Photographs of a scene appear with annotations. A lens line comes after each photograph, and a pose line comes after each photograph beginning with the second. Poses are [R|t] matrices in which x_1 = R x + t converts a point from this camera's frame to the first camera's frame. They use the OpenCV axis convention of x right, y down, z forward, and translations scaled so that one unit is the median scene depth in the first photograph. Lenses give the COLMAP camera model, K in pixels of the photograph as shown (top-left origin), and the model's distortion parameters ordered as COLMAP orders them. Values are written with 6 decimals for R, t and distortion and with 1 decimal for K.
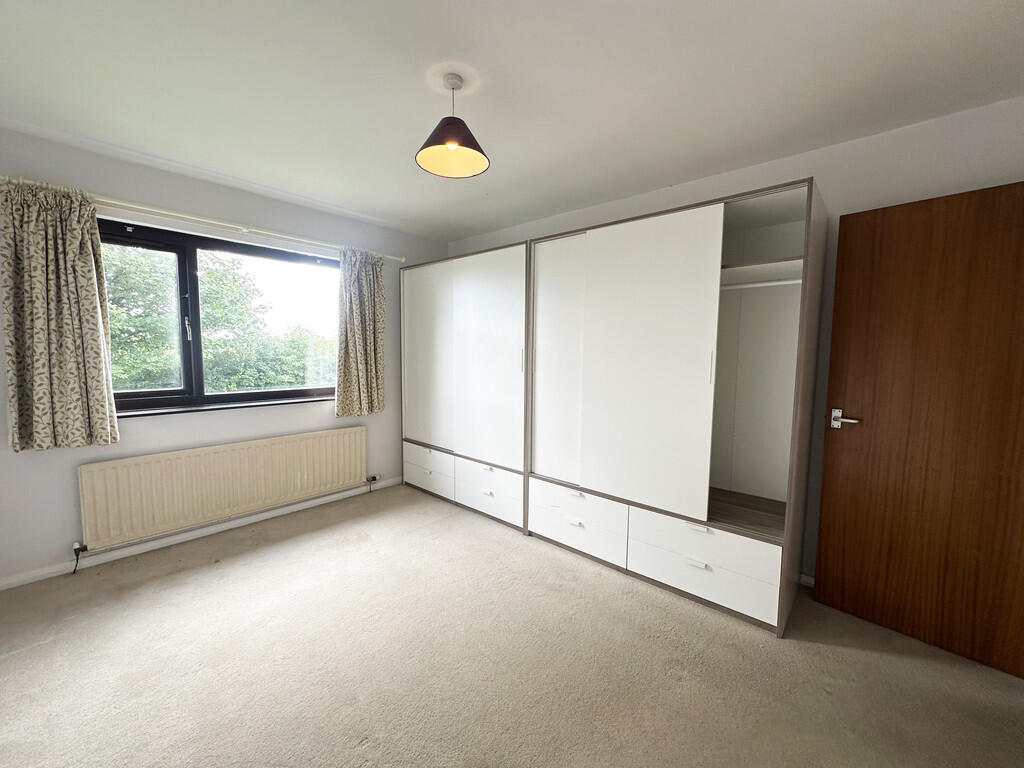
lens RADIAL K [[408.4, 0, 512.0], [0, 408.4, 384.0], [0, 0, 1]] dist [-0.001174, 0.000157]
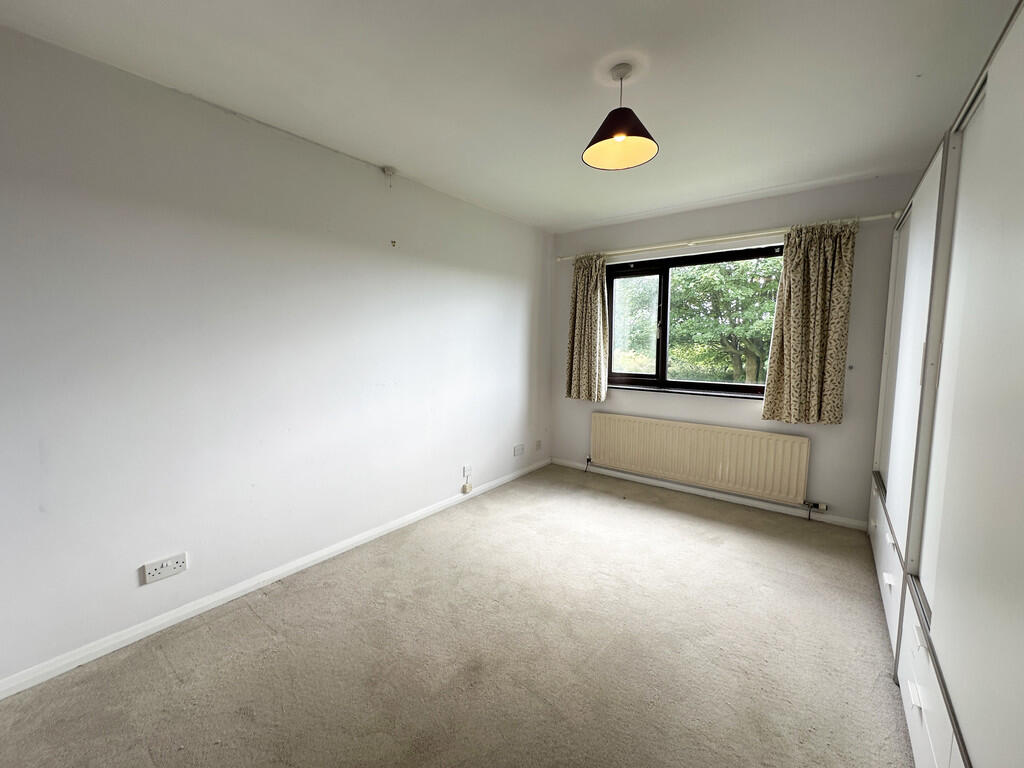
lens RADIAL K [[410.8, 0, 512.0], [0, 410.8, 384.0], [0, 0, 1]] dist [0.000741, 0.000129]
pose [[0.072595, 0.091530, -0.993153, 0.515204], [-0.086445, 0.992610, 0.085161, -0.030542], [0.993608, 0.079671, 0.079971, 0.413400]]
